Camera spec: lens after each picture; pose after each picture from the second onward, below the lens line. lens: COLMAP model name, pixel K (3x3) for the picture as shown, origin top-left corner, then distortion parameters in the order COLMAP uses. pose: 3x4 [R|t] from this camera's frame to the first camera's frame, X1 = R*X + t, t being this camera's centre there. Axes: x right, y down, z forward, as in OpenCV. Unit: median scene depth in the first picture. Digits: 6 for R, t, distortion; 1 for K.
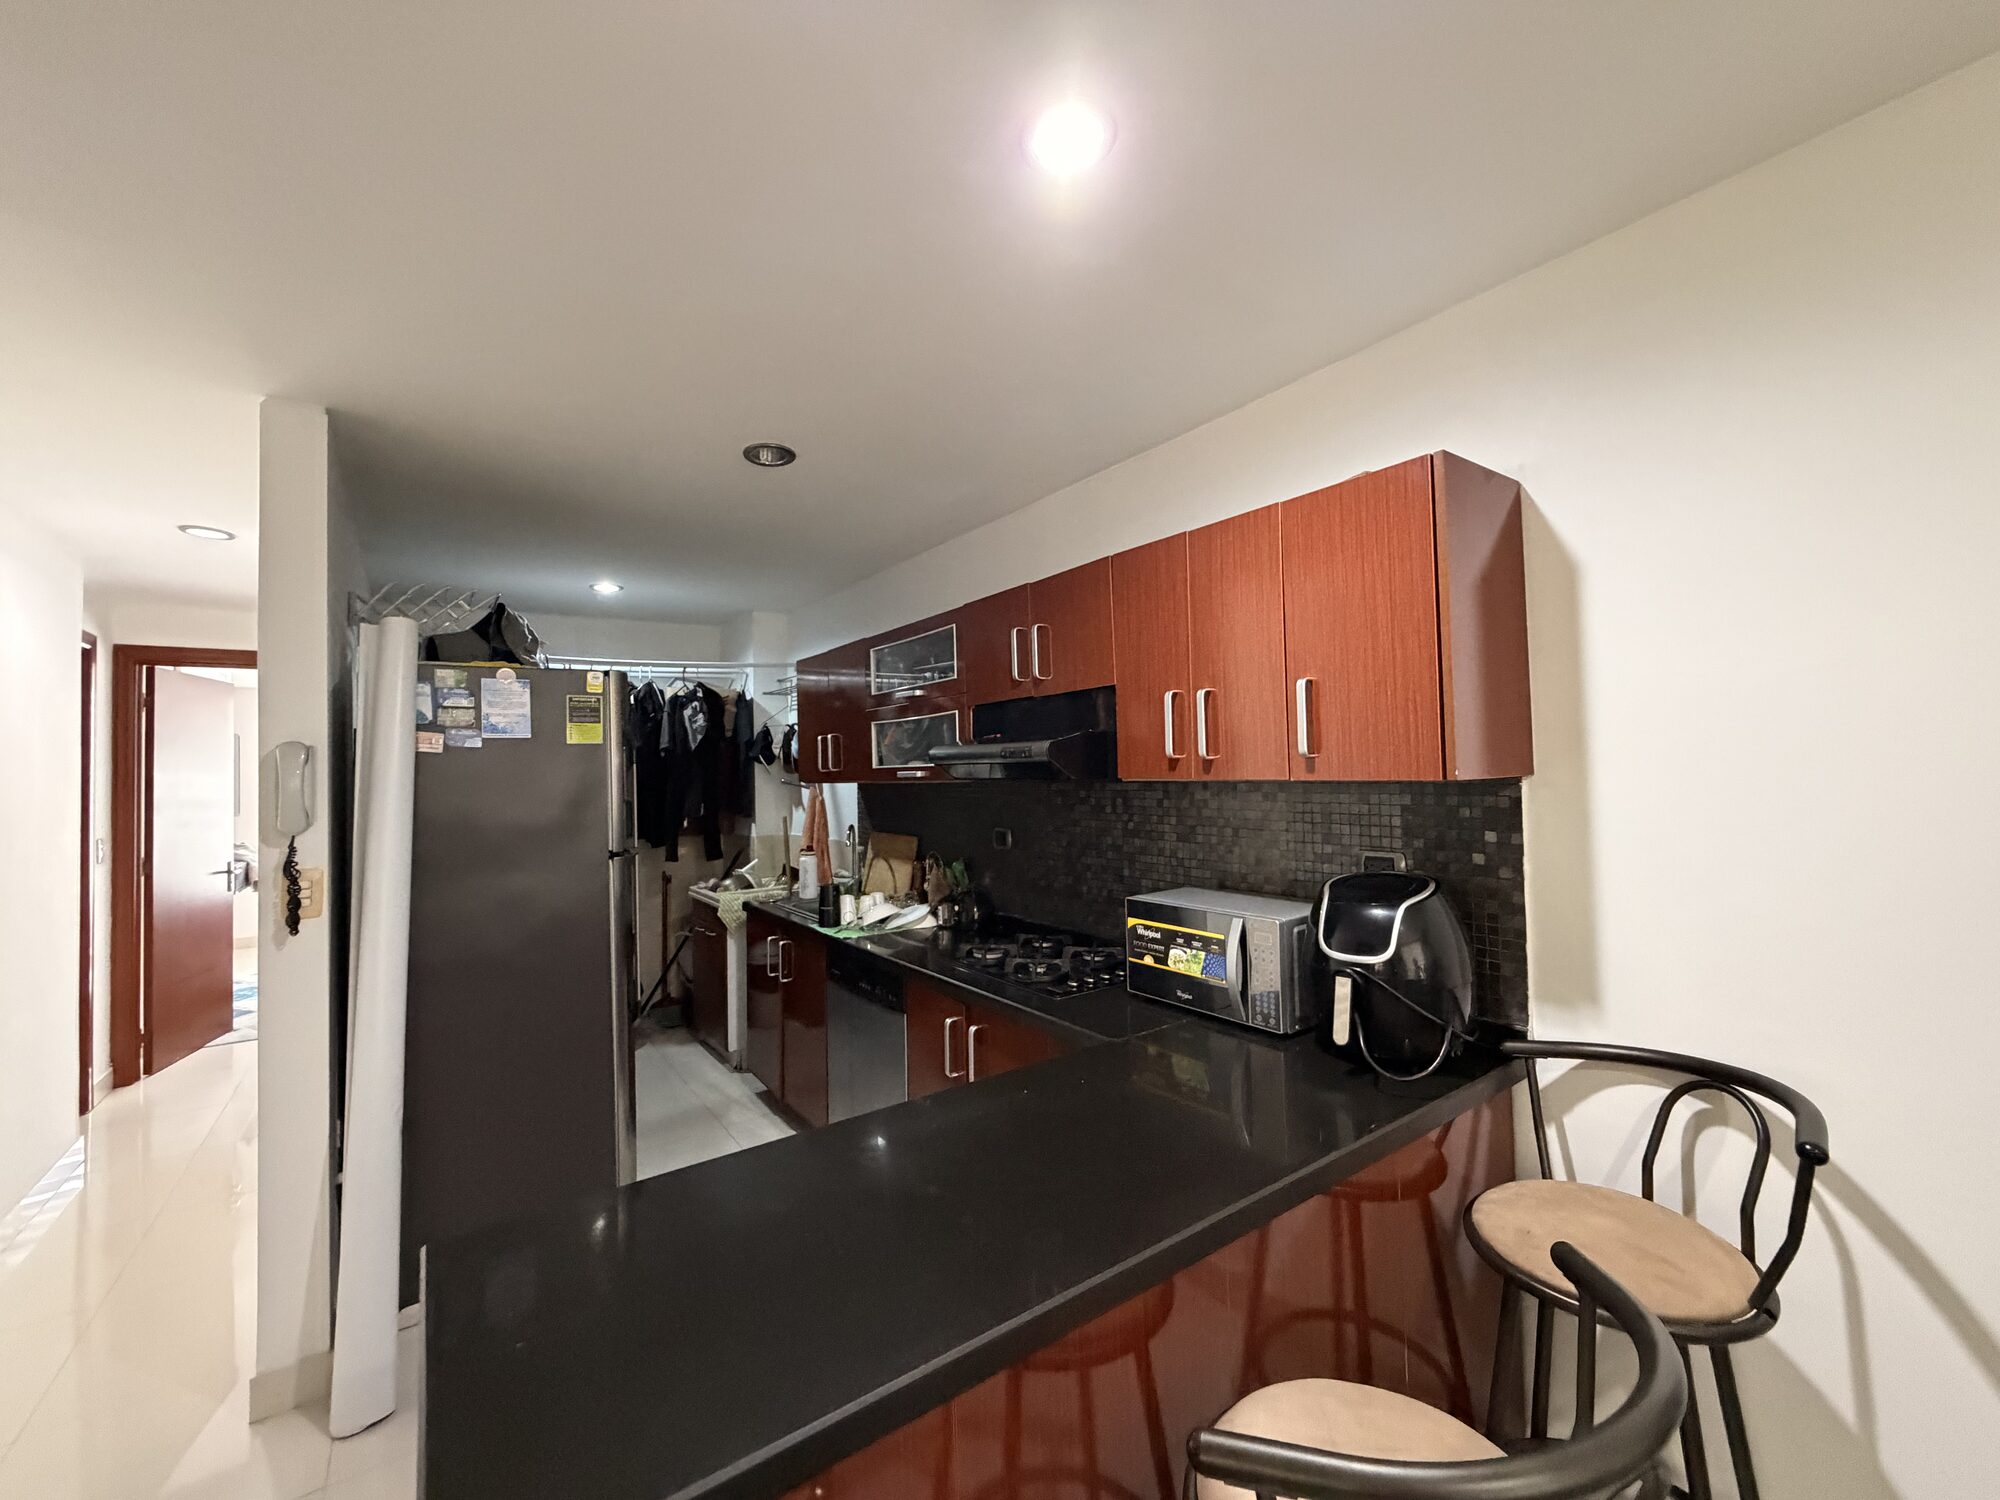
lens RADIAL K [[799.0, 0, 992.3], [0, 799.0, 747.0], [0, 0, 1]] dist [-0.000285, 0.000393]
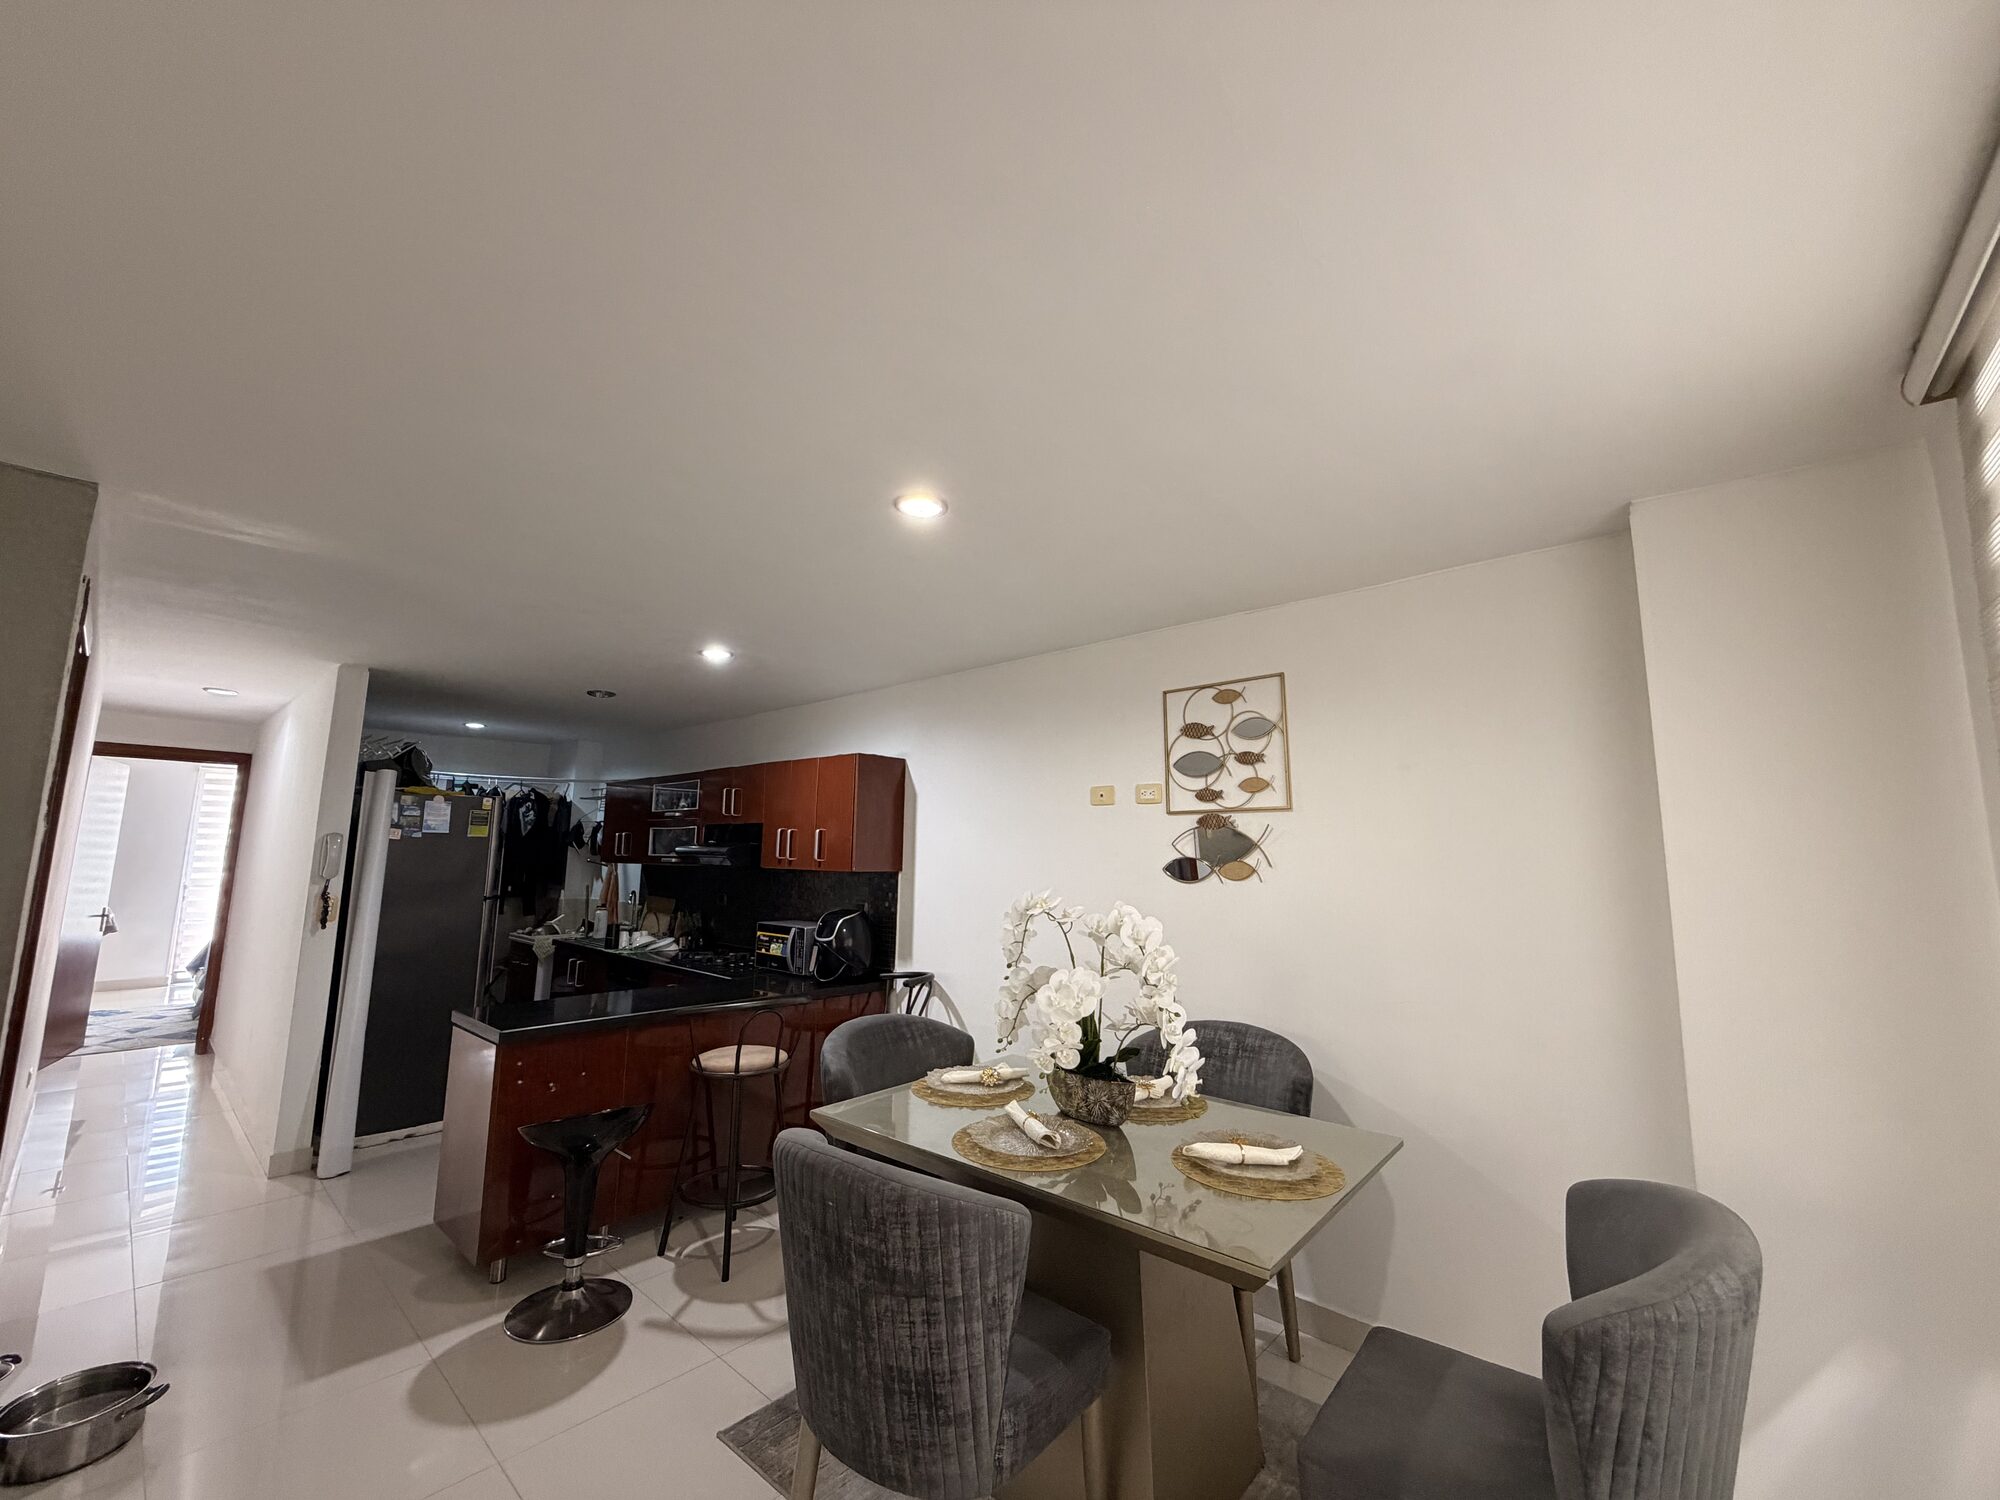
lens RADIAL K [[796.0, 0, 992.4], [0, 796.0, 752.8], [0, 0, 1]] dist [-0.001431, 0.000084]
pose [[0.975945, 0.069187, 0.206748, 0.184184], [-0.047245, 0.992891, -0.109248, -0.037108], [-0.212836, 0.096852, 0.972276, -0.756555]]
